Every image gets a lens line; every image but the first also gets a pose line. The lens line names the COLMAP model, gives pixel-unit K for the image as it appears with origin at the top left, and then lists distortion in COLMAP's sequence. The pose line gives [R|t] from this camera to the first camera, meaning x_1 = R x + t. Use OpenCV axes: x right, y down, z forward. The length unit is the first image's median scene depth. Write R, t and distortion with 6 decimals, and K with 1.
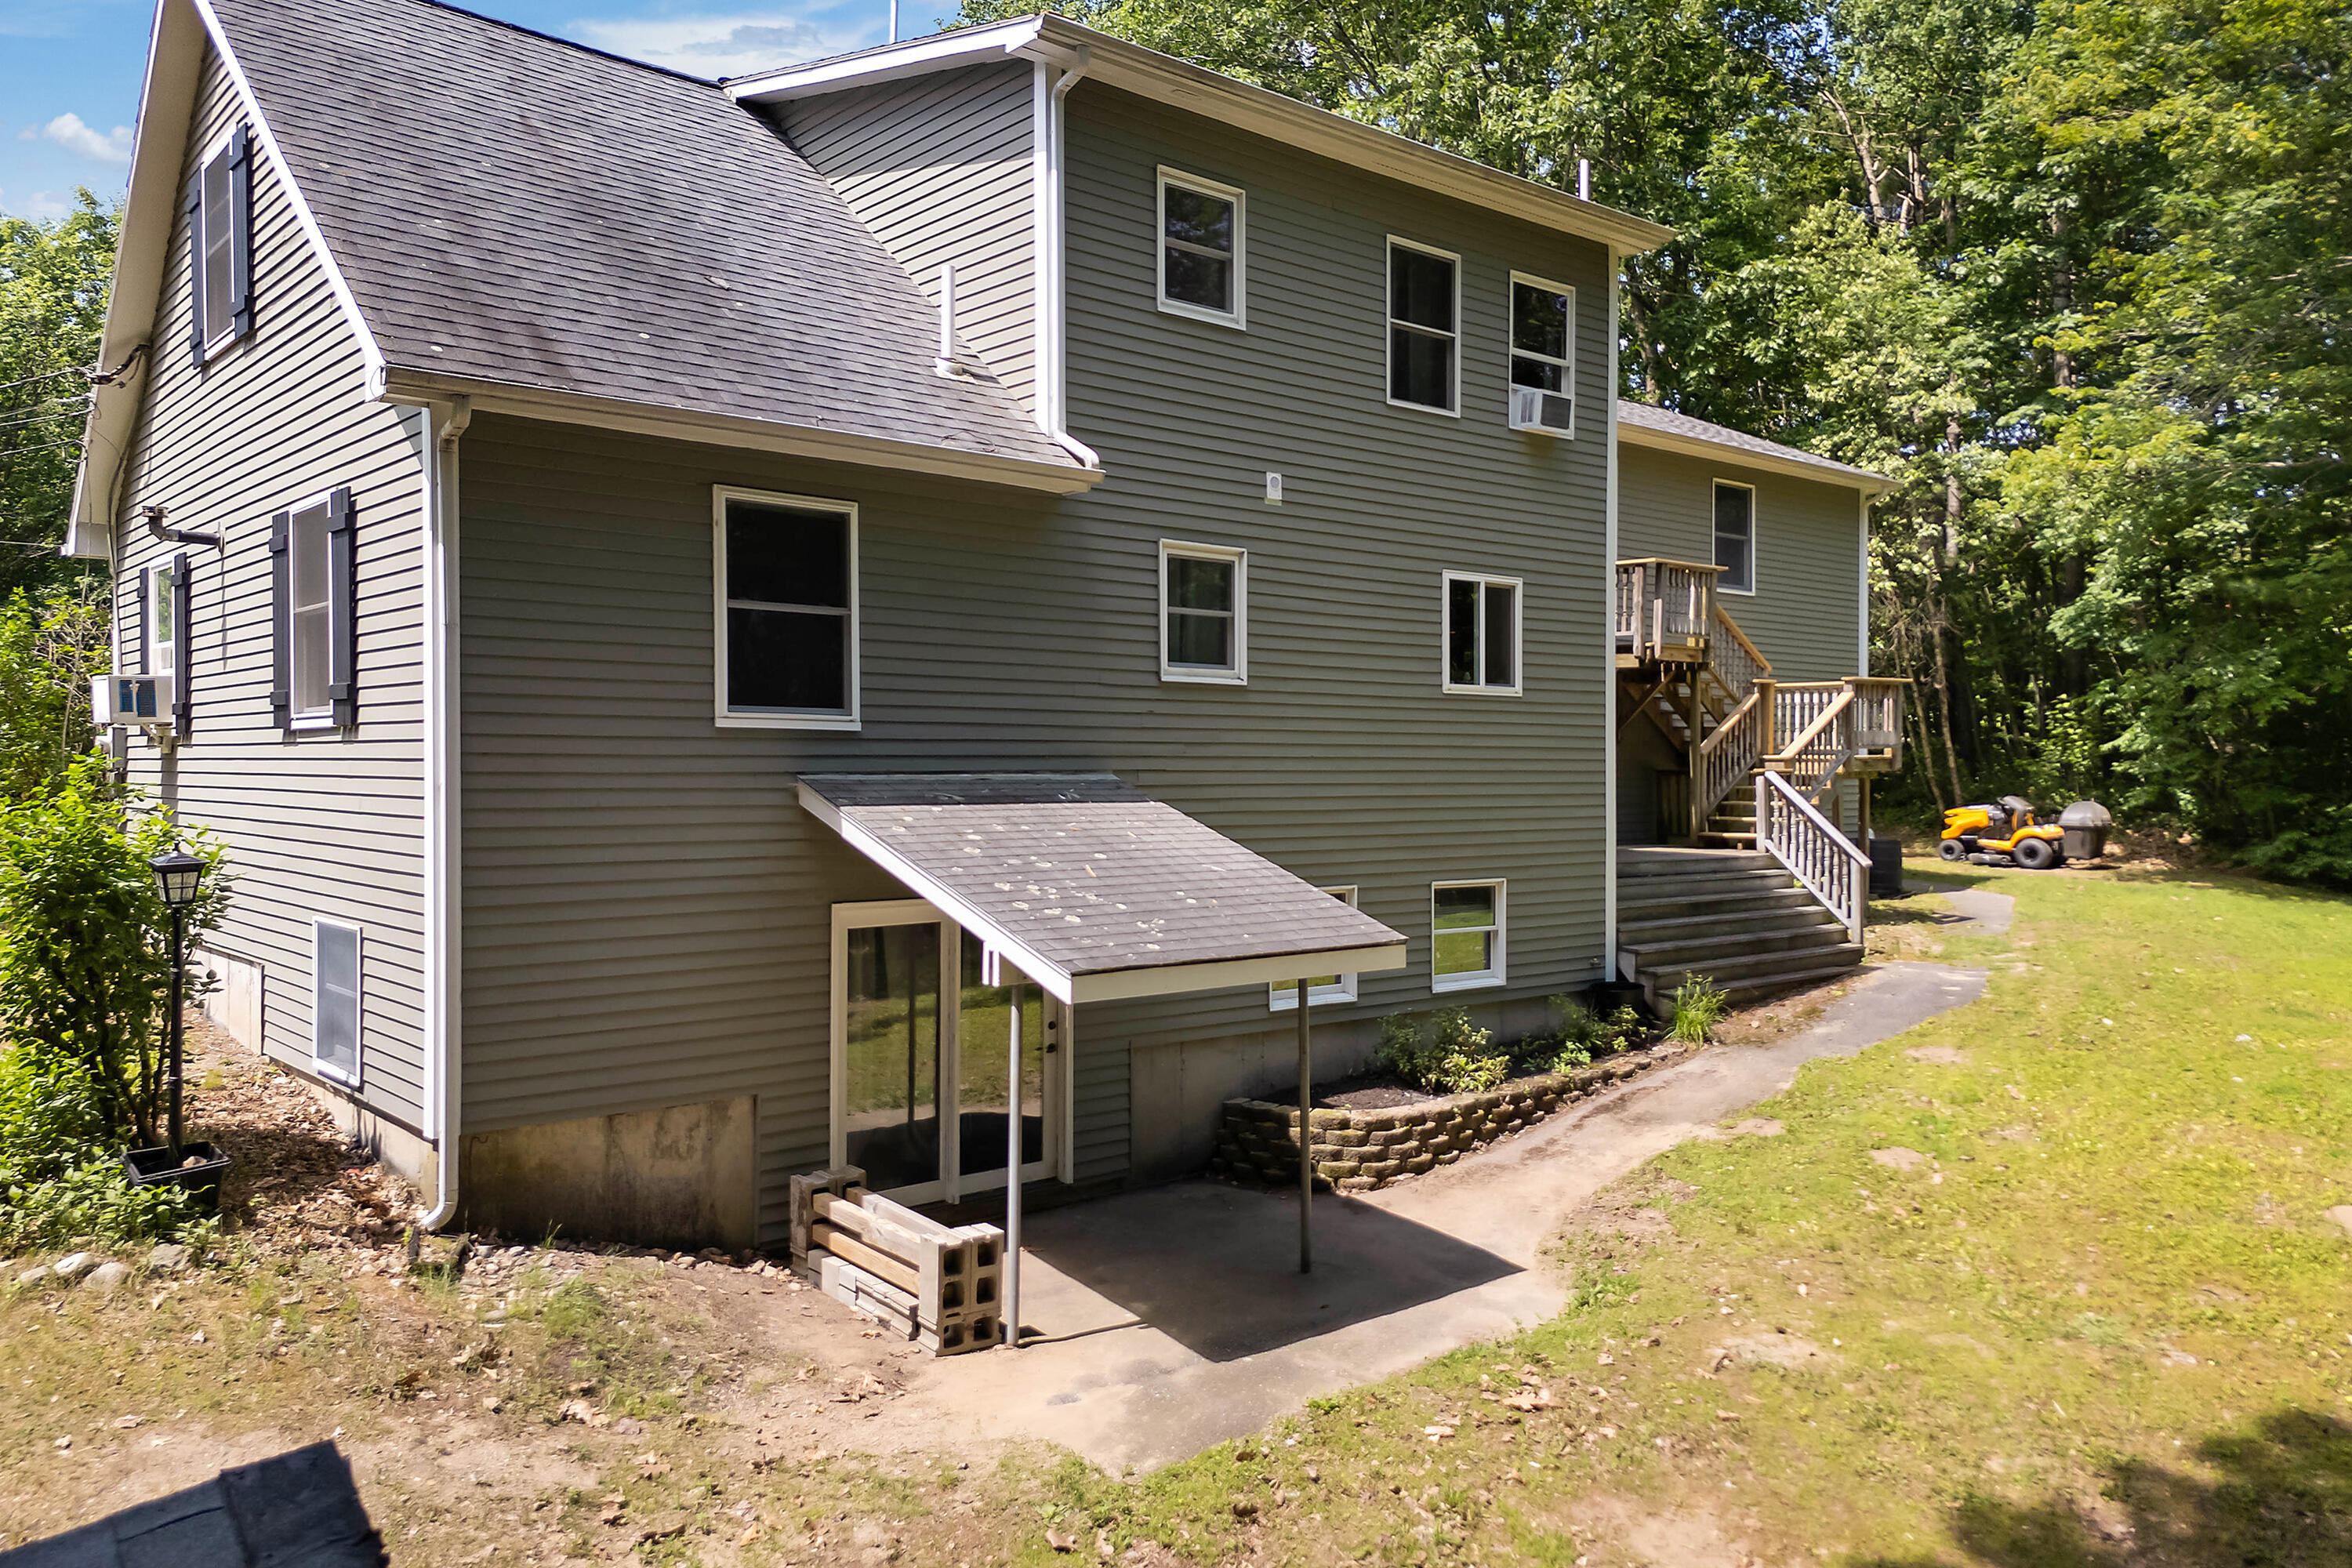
lens RADIAL K [[1759.8, 0, 1176.0], [0, 1759.8, 784.0], [0, 0, 1]] dist [0.107888, -0.106244]
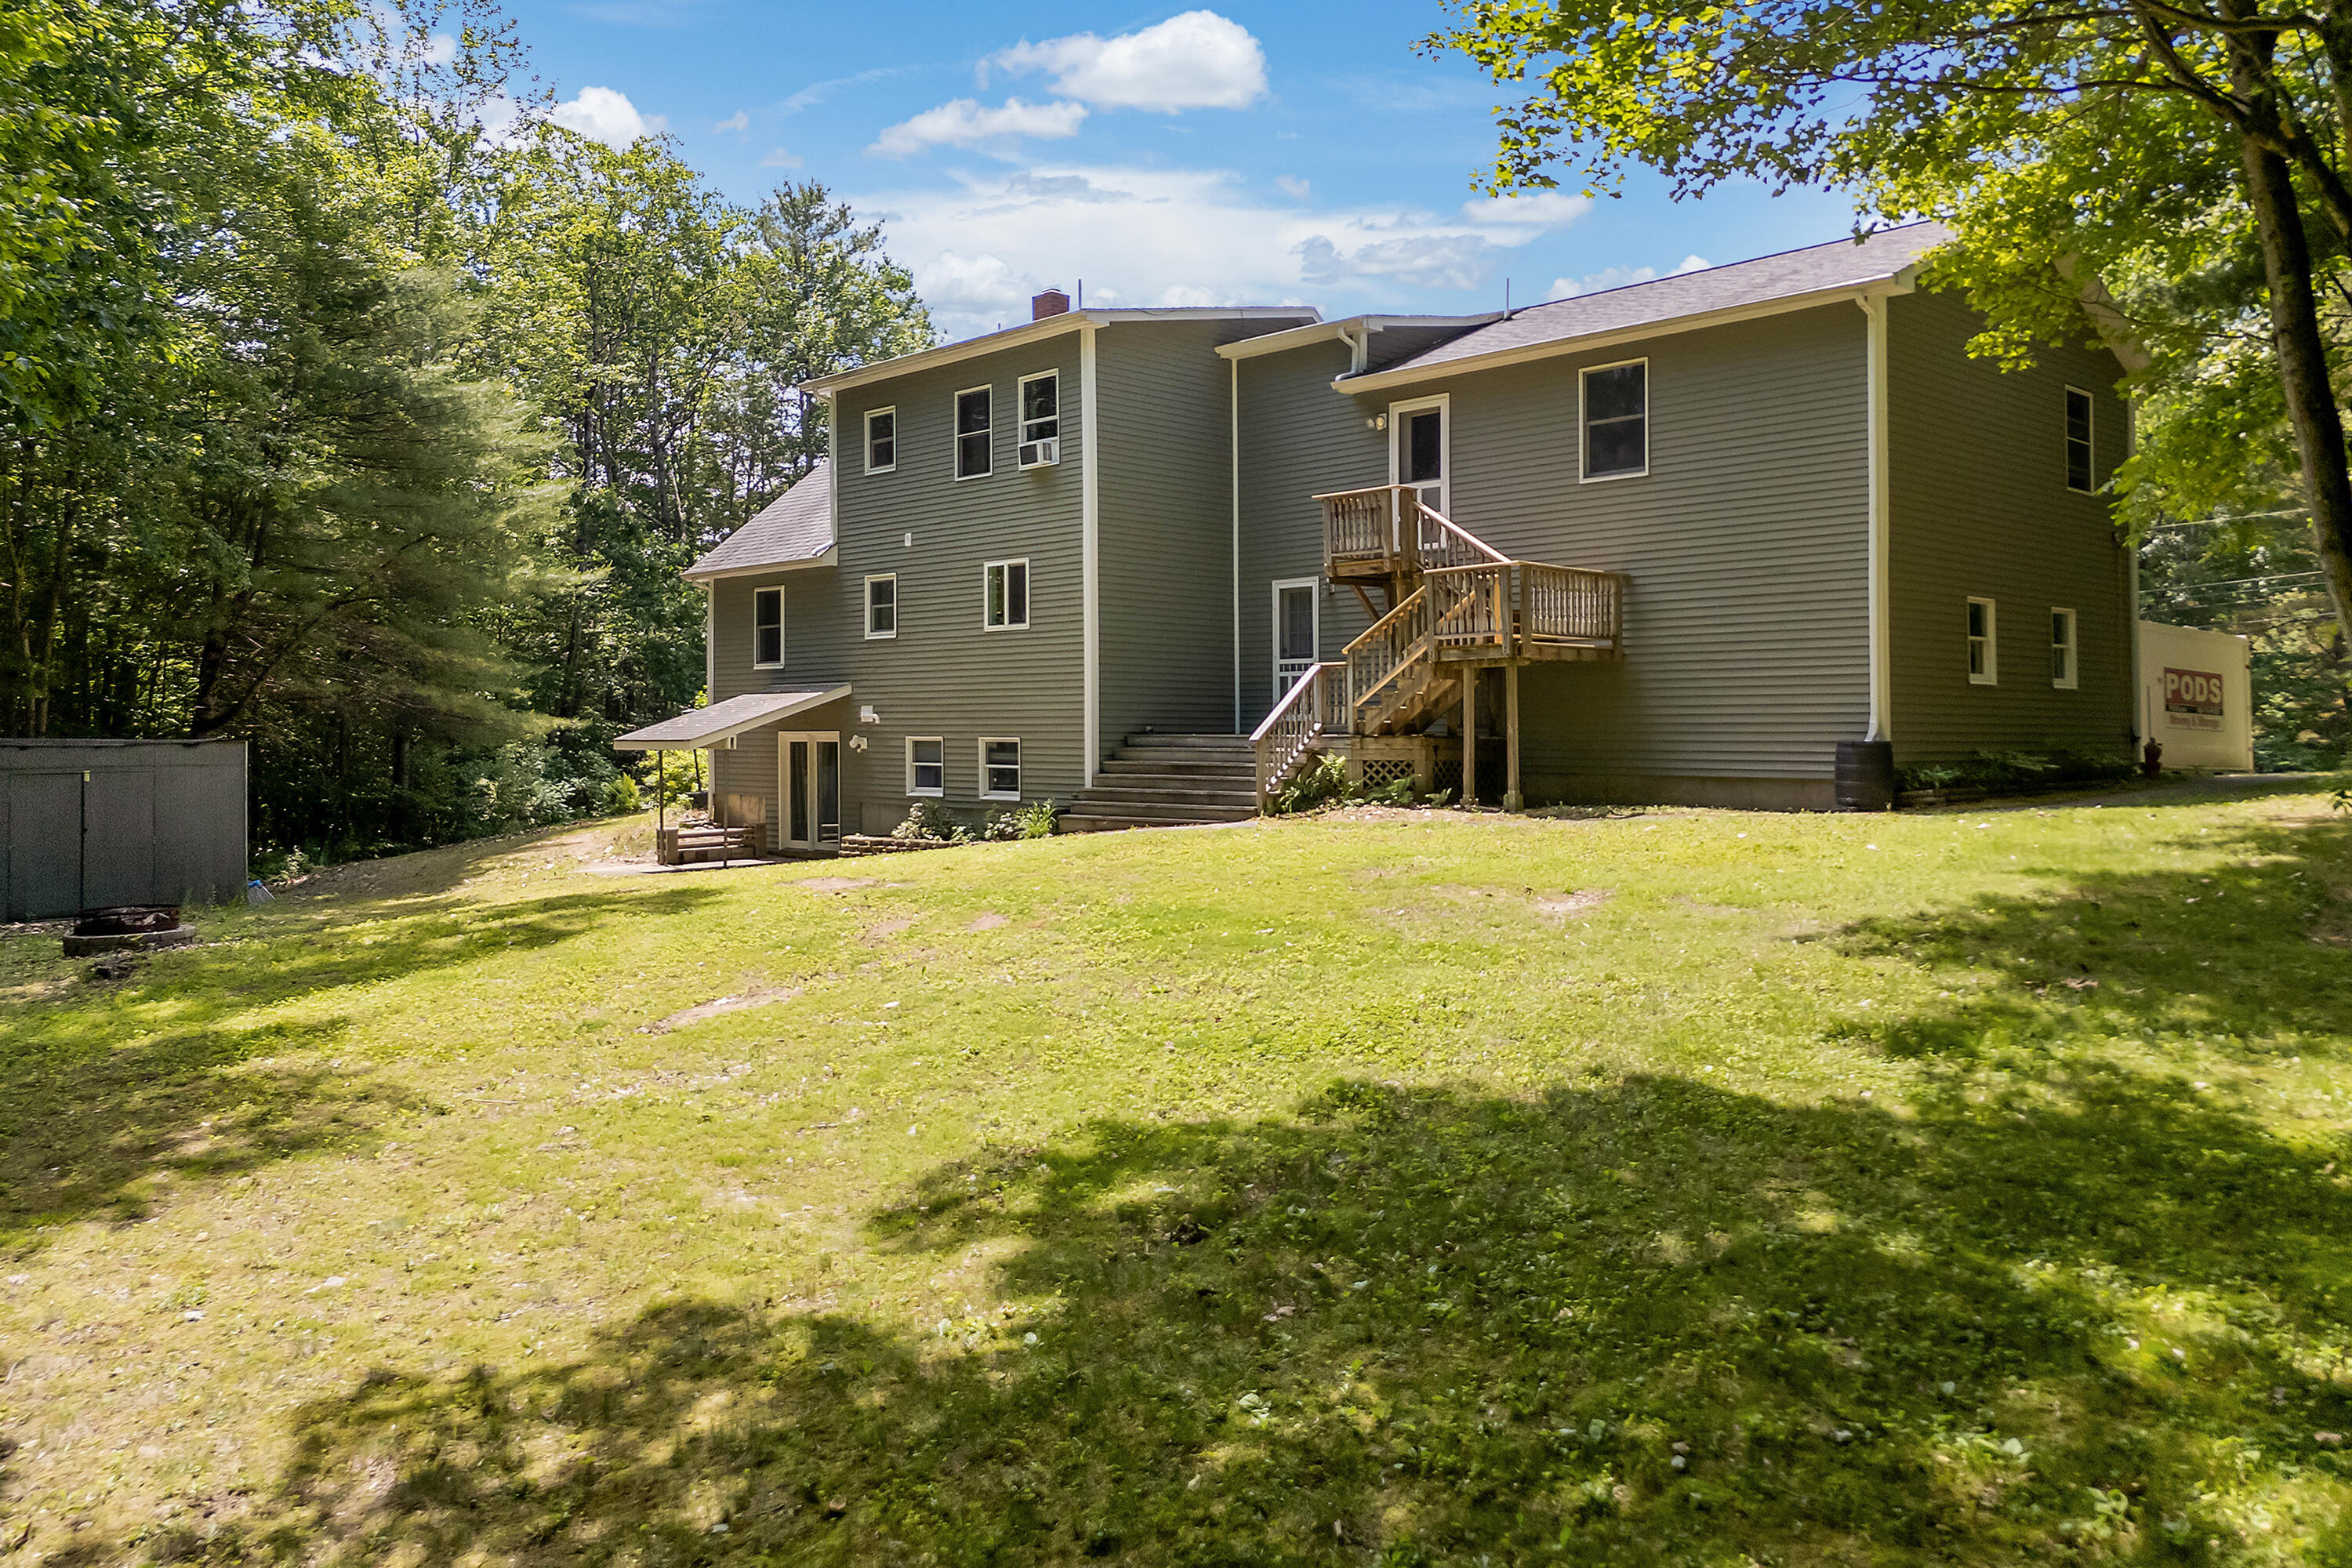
lens RADIAL K [[1638.6, 0, 1198.0], [0, 1638.6, 724.0], [0, 0, 1]] dist [0.208298, -0.458883]
pose [[0.081682, -0.007216, -0.996632, 1.846722], [-0.007472, 0.999941, -0.007853, 0.053980], [0.996630, 0.008089, 0.081623, 1.090382]]
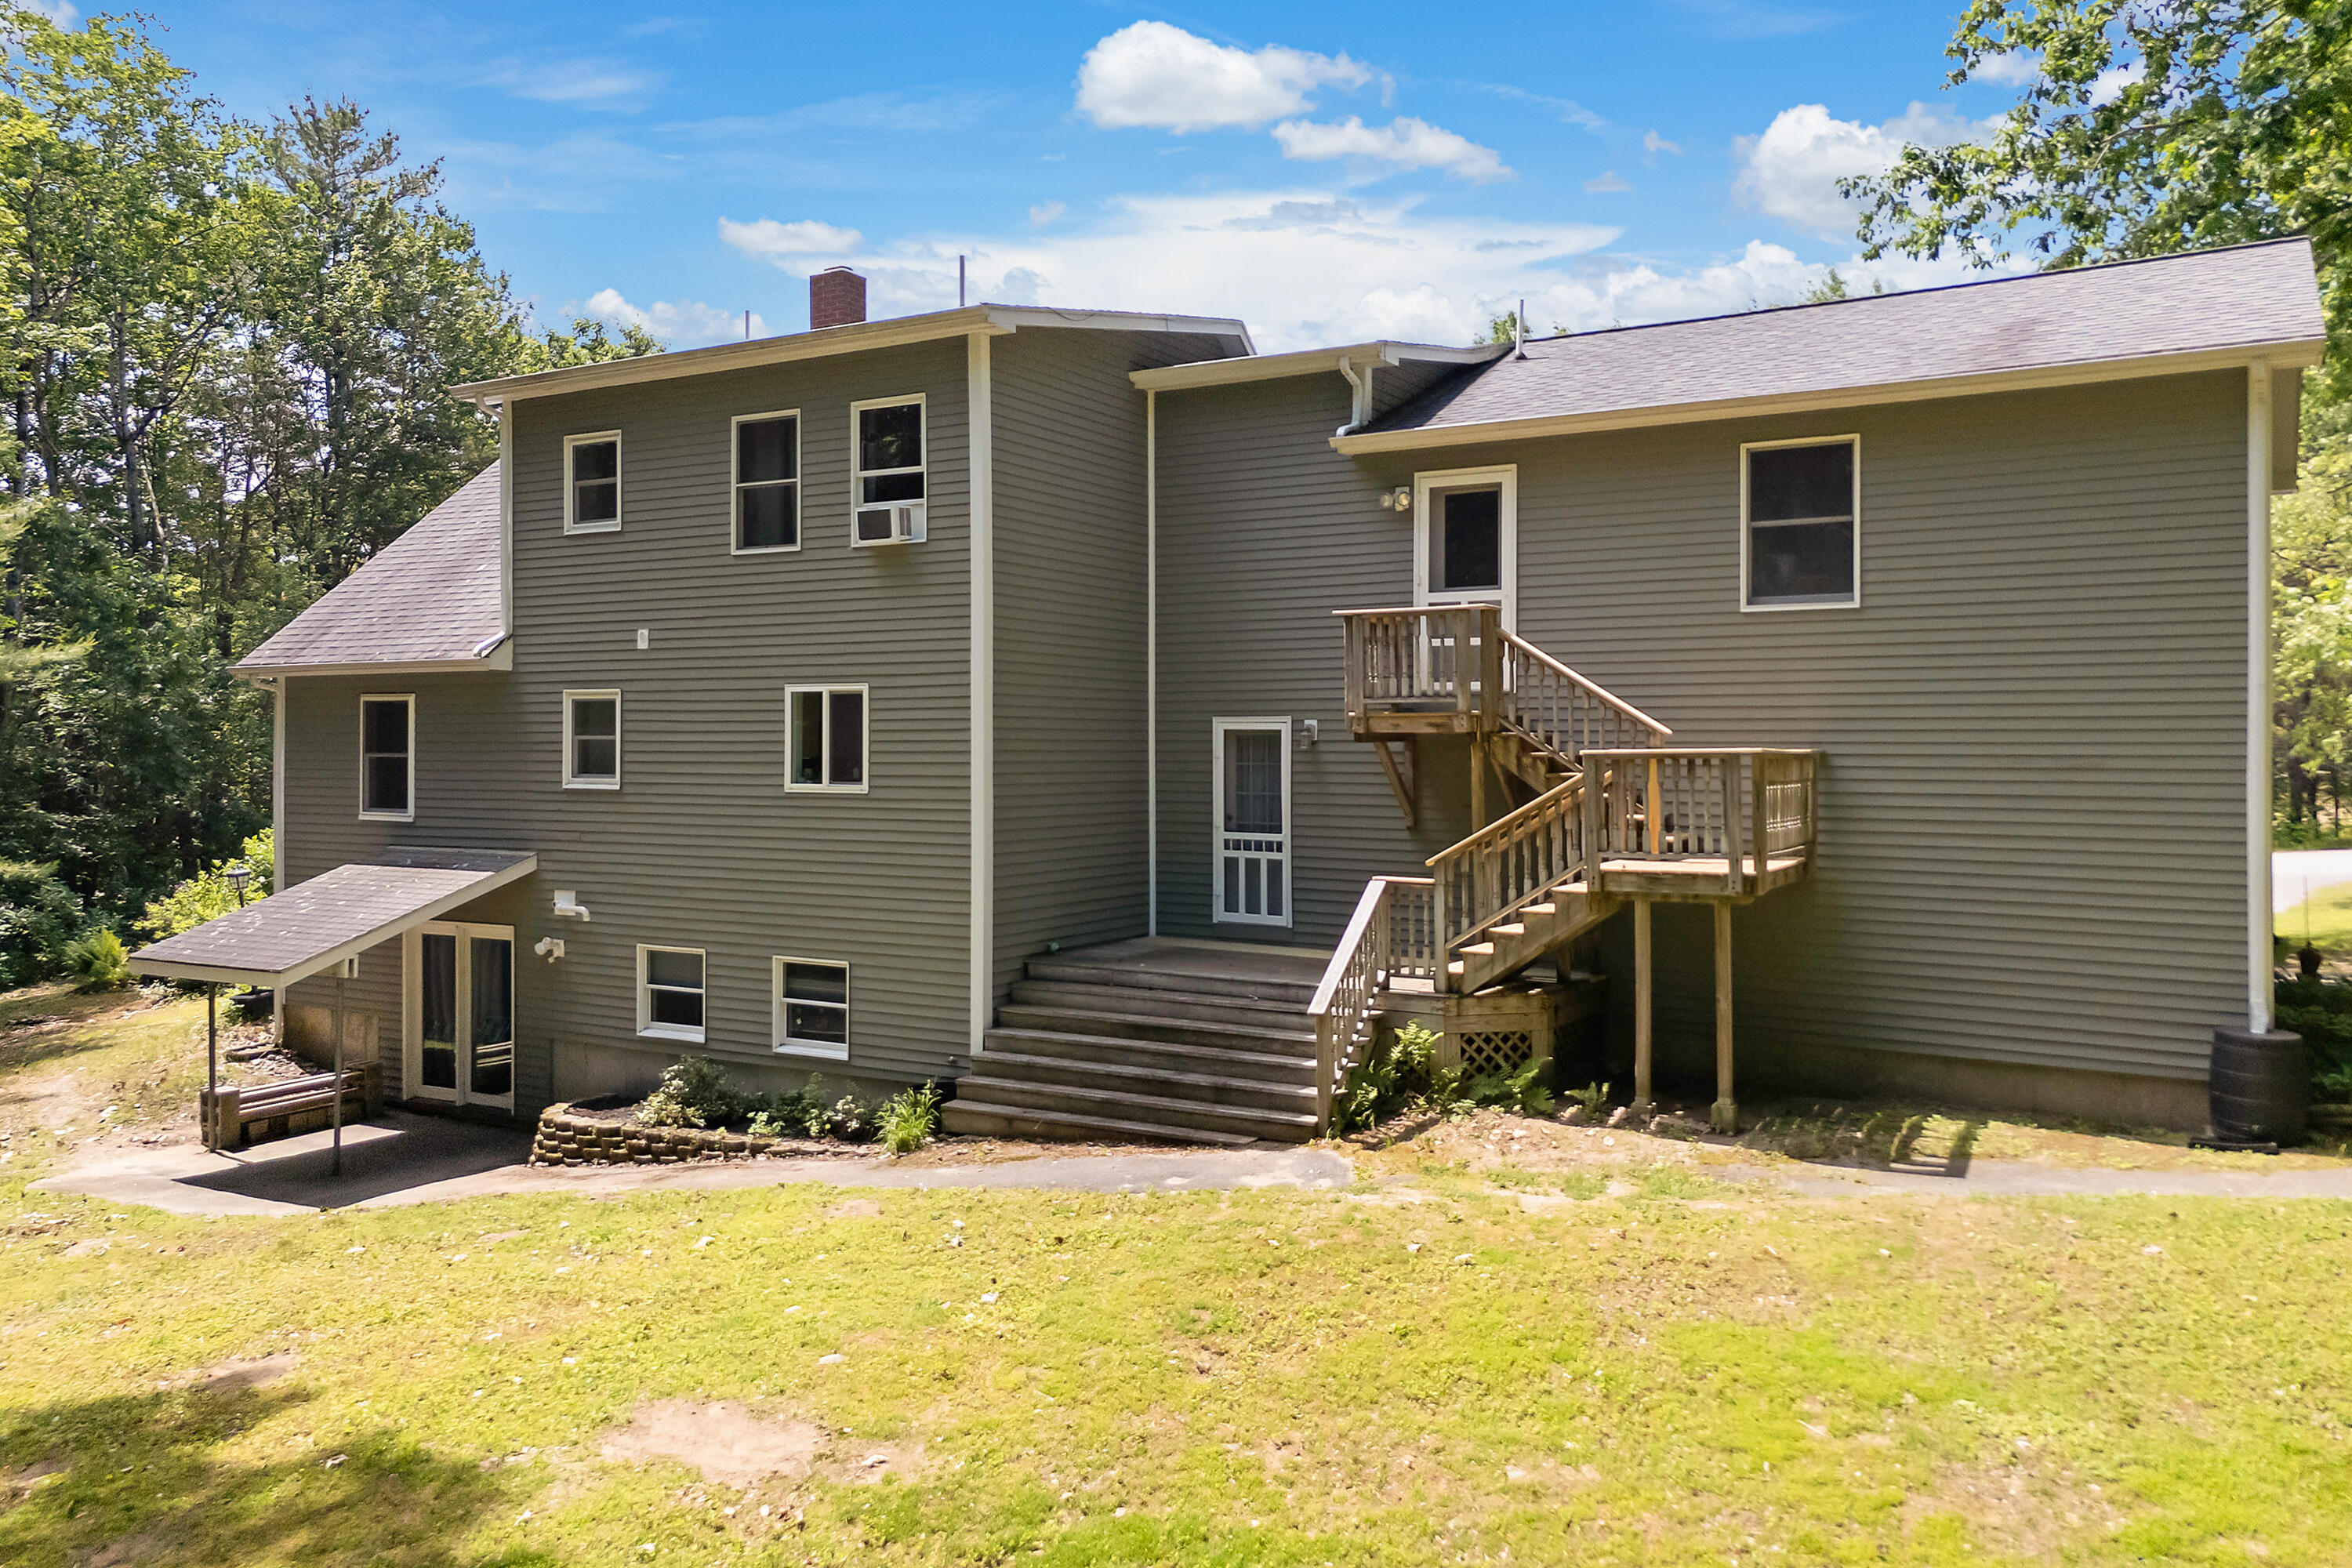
lens RADIAL K [[1759.8, 0, 1176.0], [0, 1759.8, 784.0], [0, 0, 1]] dist [0.107888, -0.106244]
pose [[0.309505, 0.008278, -0.950862, 1.338577], [-0.014301, 0.999890, 0.004050, -0.065774], [0.950790, 0.012345, 0.309589, 0.893714]]
